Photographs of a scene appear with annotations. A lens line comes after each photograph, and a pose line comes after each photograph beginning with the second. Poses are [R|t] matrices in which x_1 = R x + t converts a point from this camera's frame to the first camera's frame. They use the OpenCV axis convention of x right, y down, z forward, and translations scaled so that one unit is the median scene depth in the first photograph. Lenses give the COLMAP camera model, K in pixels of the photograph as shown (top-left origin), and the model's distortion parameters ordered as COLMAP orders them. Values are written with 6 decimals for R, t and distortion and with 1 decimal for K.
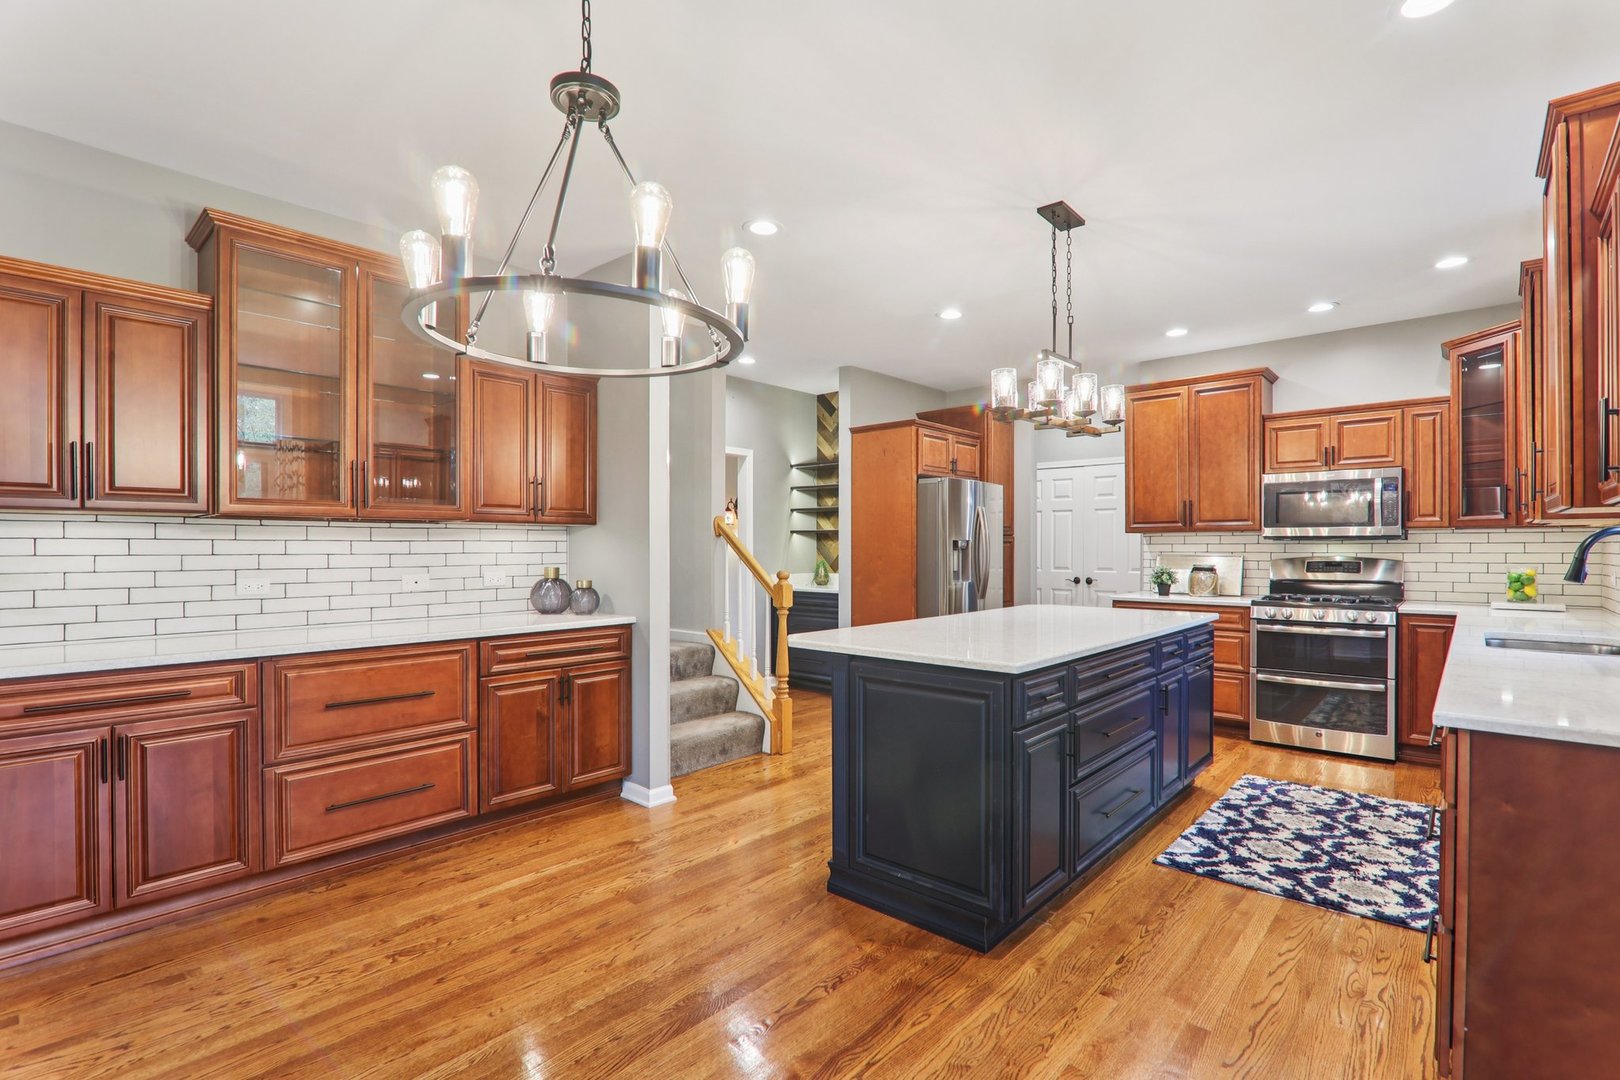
lens RADIAL K [[749.8, 0, 819.0], [0, 749.8, 548.6], [0, 0, 1]] dist [-0.014470, -0.000010]
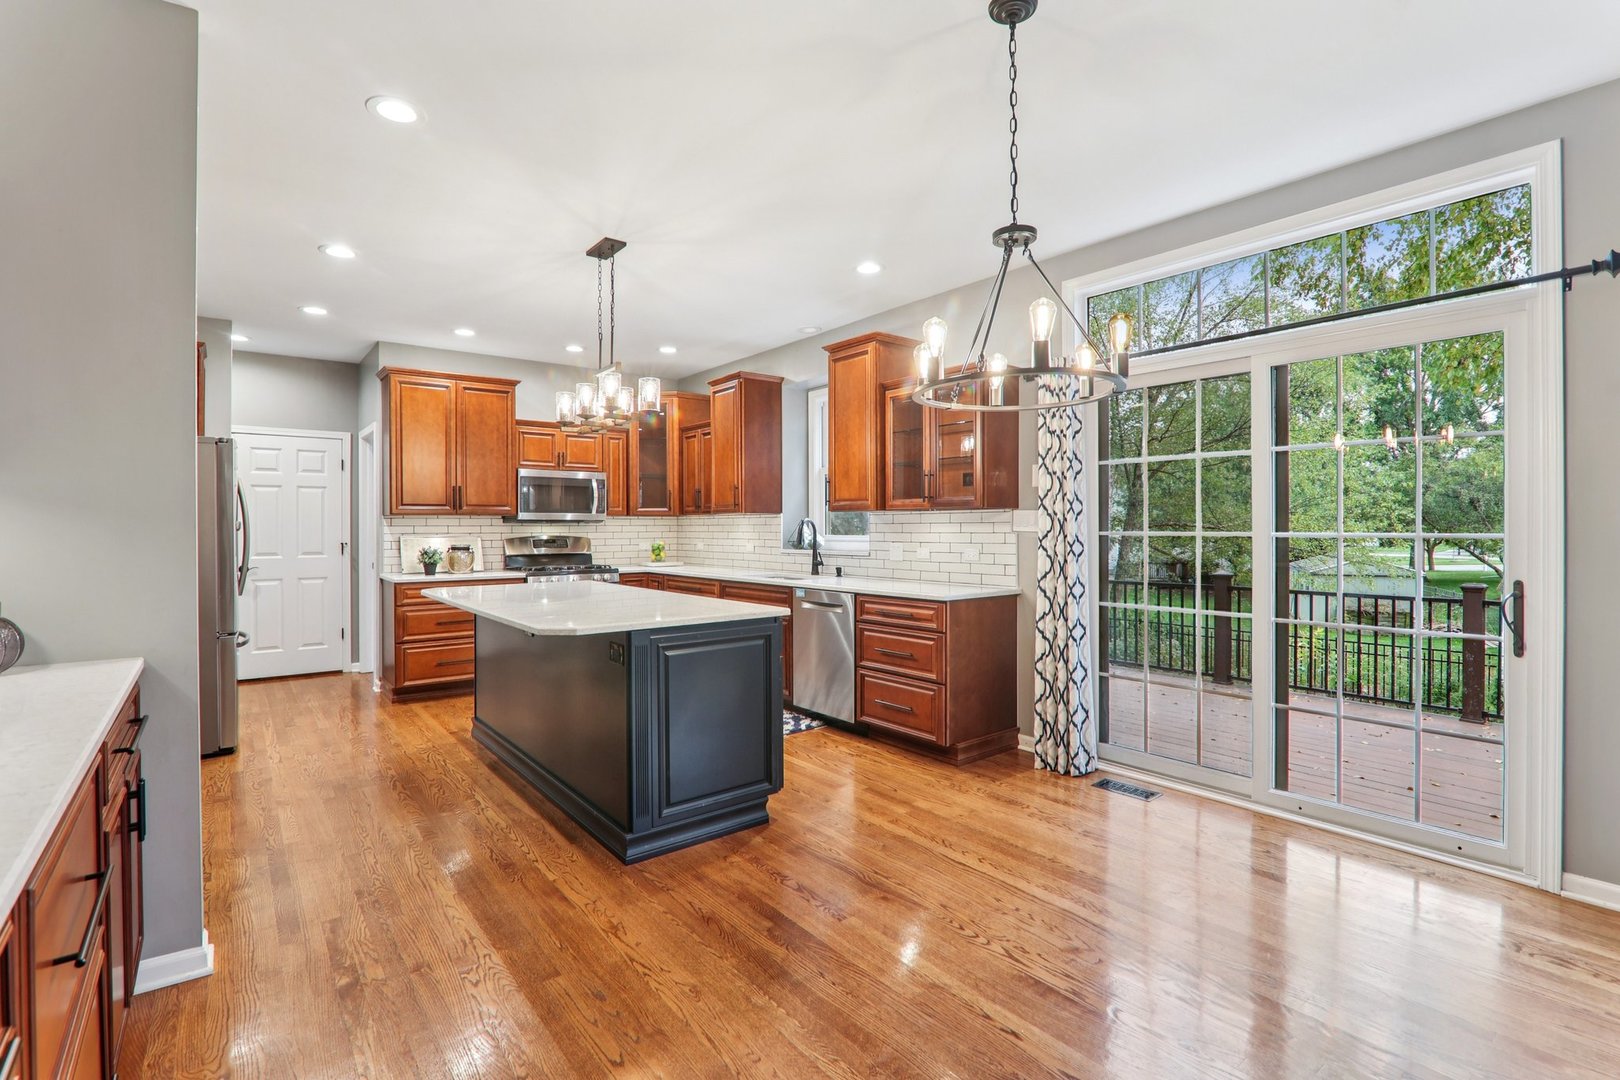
lens RADIAL K [[749.8, 0, 812.5], [0, 749.8, 535.8], [0, 0, 1]] dist [-0.014470, -0.000010]
pose [[0.171094, -0.010807, 0.985195, -0.506022], [0.005688, 0.999934, 0.009981, 0.000379], [-0.985238, 0.003896, 0.171145, 0.308561]]
